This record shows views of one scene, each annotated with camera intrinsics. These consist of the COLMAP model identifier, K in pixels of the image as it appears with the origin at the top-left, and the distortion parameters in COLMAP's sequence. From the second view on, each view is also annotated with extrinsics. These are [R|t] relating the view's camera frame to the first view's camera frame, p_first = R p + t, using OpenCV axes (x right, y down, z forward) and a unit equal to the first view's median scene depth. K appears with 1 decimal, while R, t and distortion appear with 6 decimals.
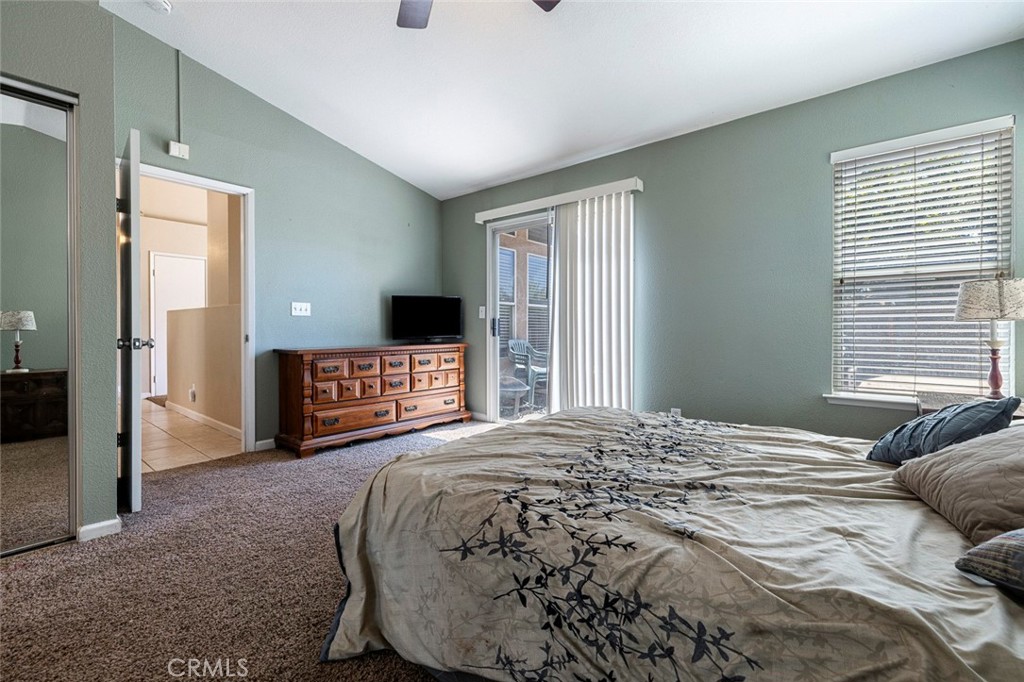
lens RADIAL K [[428.6, 0, 491.6], [0, 428.6, 325.5], [0, 0, 1]] dist [-0.001062, -0.000060]
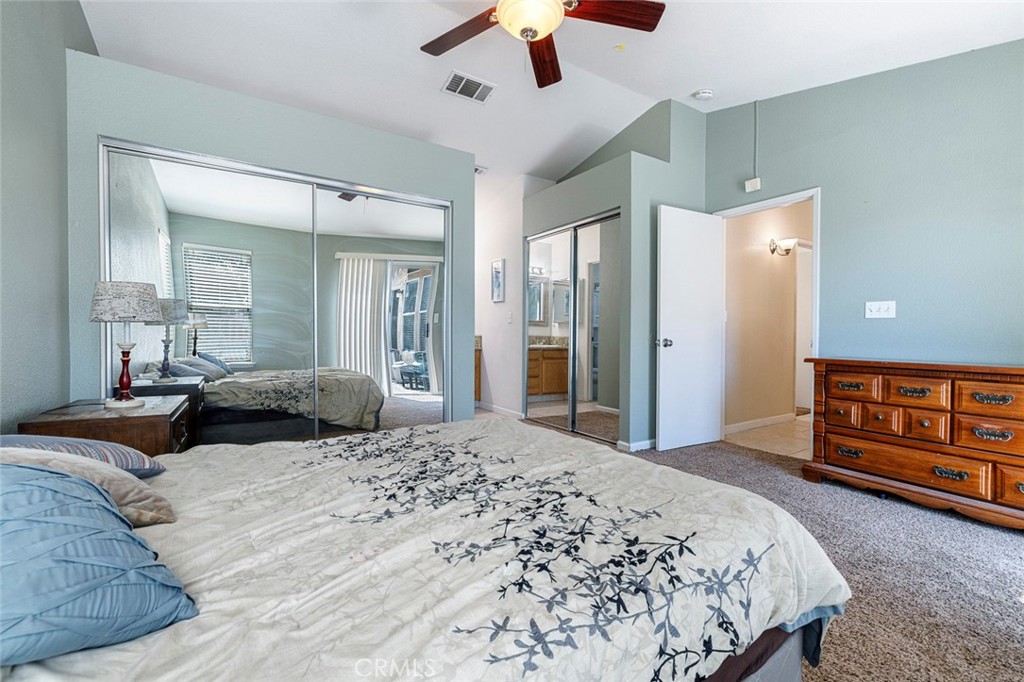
lens RADIAL K [[433.6, 0, 512.8], [0, 433.6, 339.5], [0, 0, 1]] dist [0.000150, 0.000275]
pose [[-0.274630, 0.010537, -0.961492, 0.543118], [-0.001633, 0.999933, 0.011424, 0.007846], [0.961549, 0.004708, -0.274594, 0.601737]]
